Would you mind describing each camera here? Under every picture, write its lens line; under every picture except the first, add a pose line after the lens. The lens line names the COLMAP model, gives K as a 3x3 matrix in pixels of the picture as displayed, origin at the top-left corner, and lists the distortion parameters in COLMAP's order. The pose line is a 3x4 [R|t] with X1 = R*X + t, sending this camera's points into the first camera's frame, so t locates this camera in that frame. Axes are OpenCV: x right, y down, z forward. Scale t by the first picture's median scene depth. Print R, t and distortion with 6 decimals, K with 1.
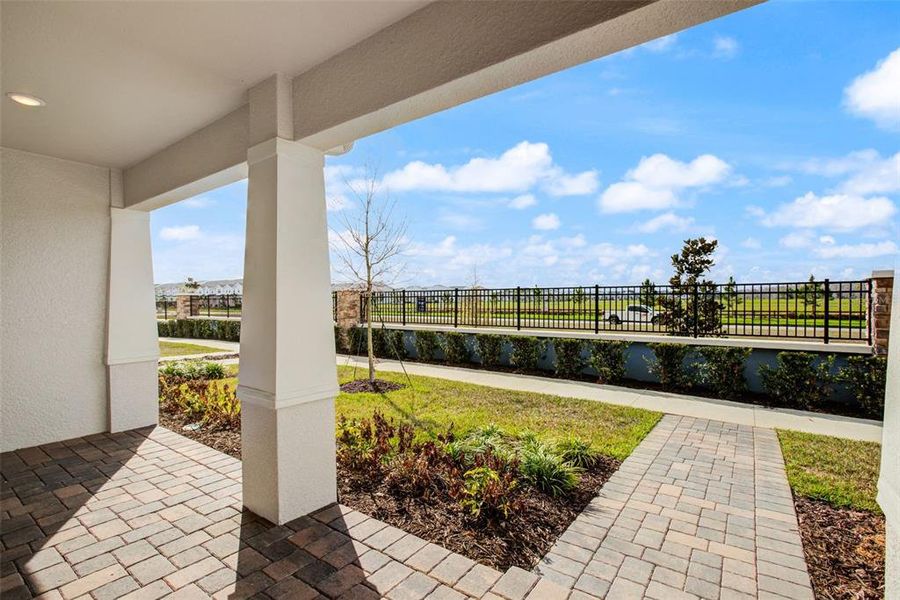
lens RADIAL K [[414.1, 0, 451.0], [0, 414.1, 296.0], [0, 0, 1]] dist [-0.004612, -0.000106]
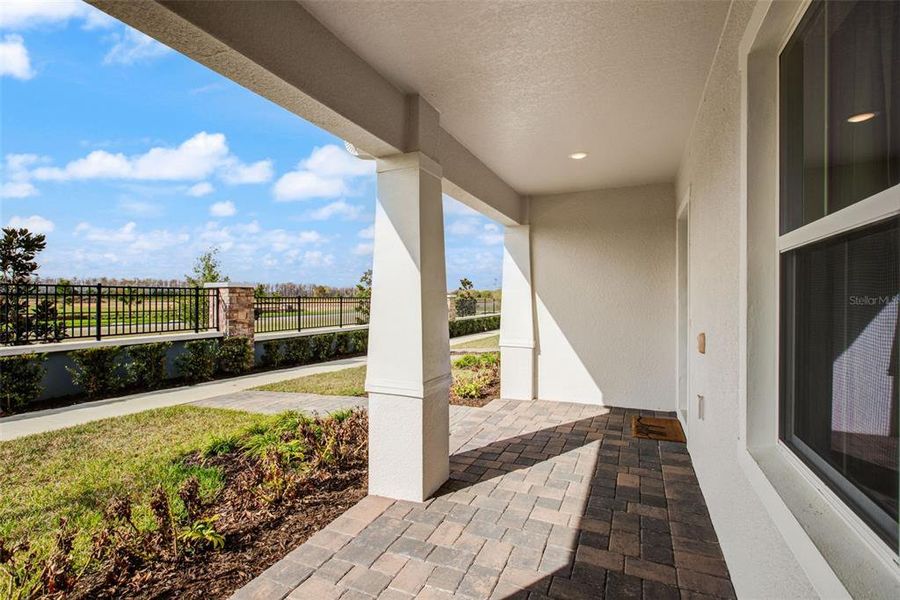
lens RADIAL K [[414.1, 0, 451.0], [0, 414.1, 296.0], [0, 0, 1]] dist [-0.004612, -0.000106]
pose [[-0.200871, 0.018102, 0.979451, -0.627333], [-0.013610, 0.999681, -0.021267, 0.007622], [-0.979523, -0.017602, -0.200560, 0.470301]]
